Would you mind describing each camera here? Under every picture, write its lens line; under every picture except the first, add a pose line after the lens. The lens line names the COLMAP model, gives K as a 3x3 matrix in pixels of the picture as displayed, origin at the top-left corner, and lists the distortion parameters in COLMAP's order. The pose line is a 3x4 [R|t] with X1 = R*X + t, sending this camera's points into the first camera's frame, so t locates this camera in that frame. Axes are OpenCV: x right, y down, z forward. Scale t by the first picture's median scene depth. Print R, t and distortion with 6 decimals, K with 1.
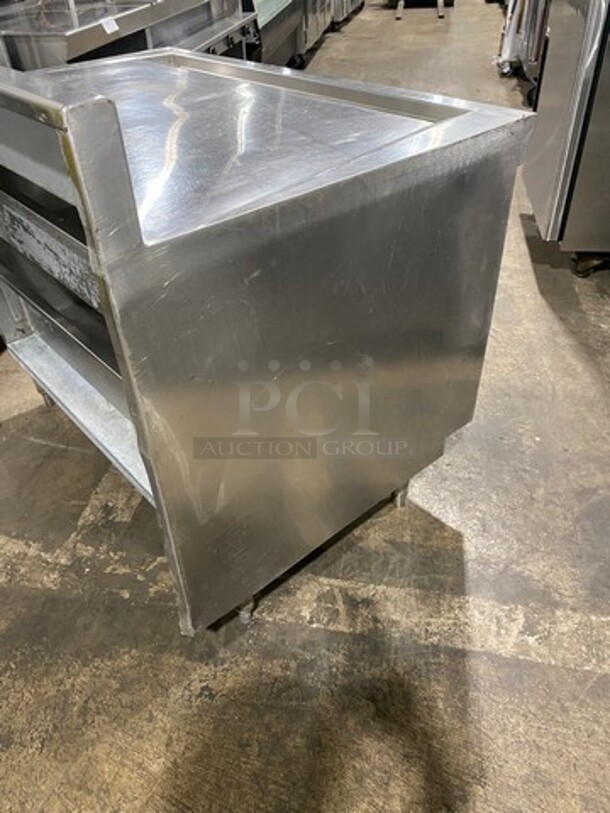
lens RADIAL K [[616.3, 0, 304.9], [0, 616.3, 409.3], [0, 0, 1]] dist [0.014953, -0.010639]
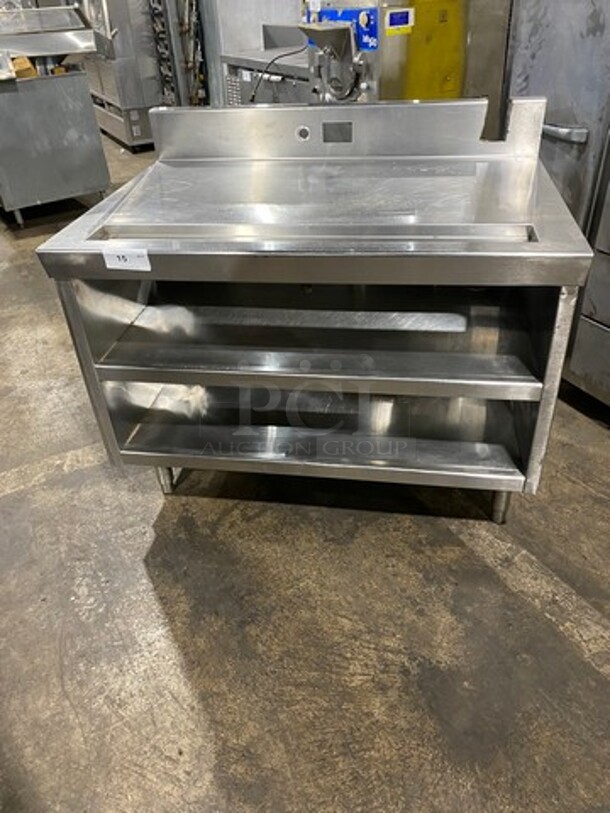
lens RADIAL K [[616.3, 0, 304.0], [0, 616.3, 403.8], [0, 0, 1]] dist [0.014953, -0.010639]
pose [[-0.770680, 0.421491, -0.477910, 0.537681], [-0.330044, 0.377524, 0.865186, -1.283249], [0.545090, 0.824513, -0.151840, 1.362921]]
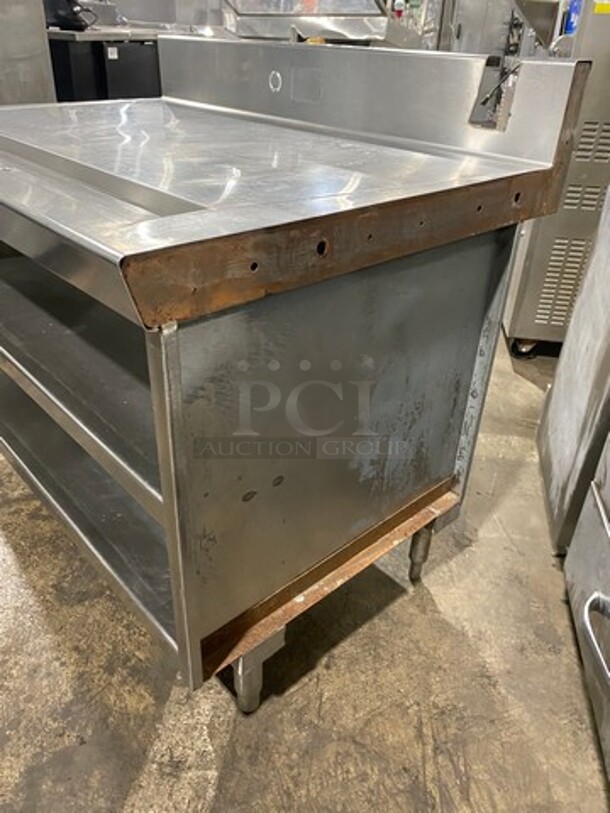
lens RADIAL K [[616.3, 0, 306.3], [0, 616.3, 407.9], [0, 0, 1]] dist [0.014953, -0.010639]
pose [[-0.999889, 0.011029, -0.010033, -0.390136], [-0.005609, 0.345279, 0.938483, -1.092597], [0.013815, 0.938435, -0.345179, 1.507540]]
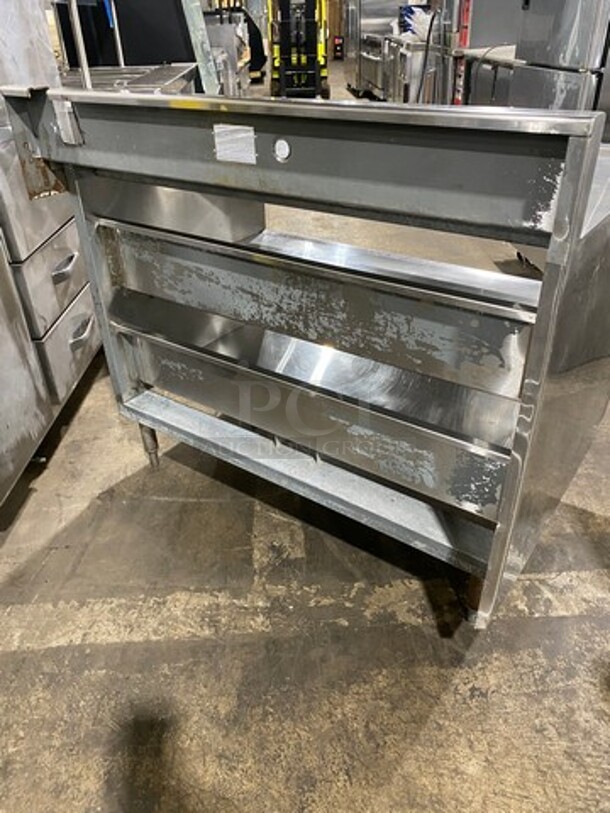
lens RADIAL K [[616.3, 0, 305.8], [0, 616.3, 403.9], [0, 0, 1]] dist [0.014953, -0.010639]
pose [[0.973996, -0.107450, 0.199463, -0.514052], [0.131209, 0.985238, -0.109960, 0.053223], [-0.184703, 0.133272, 0.973716, -0.010422]]
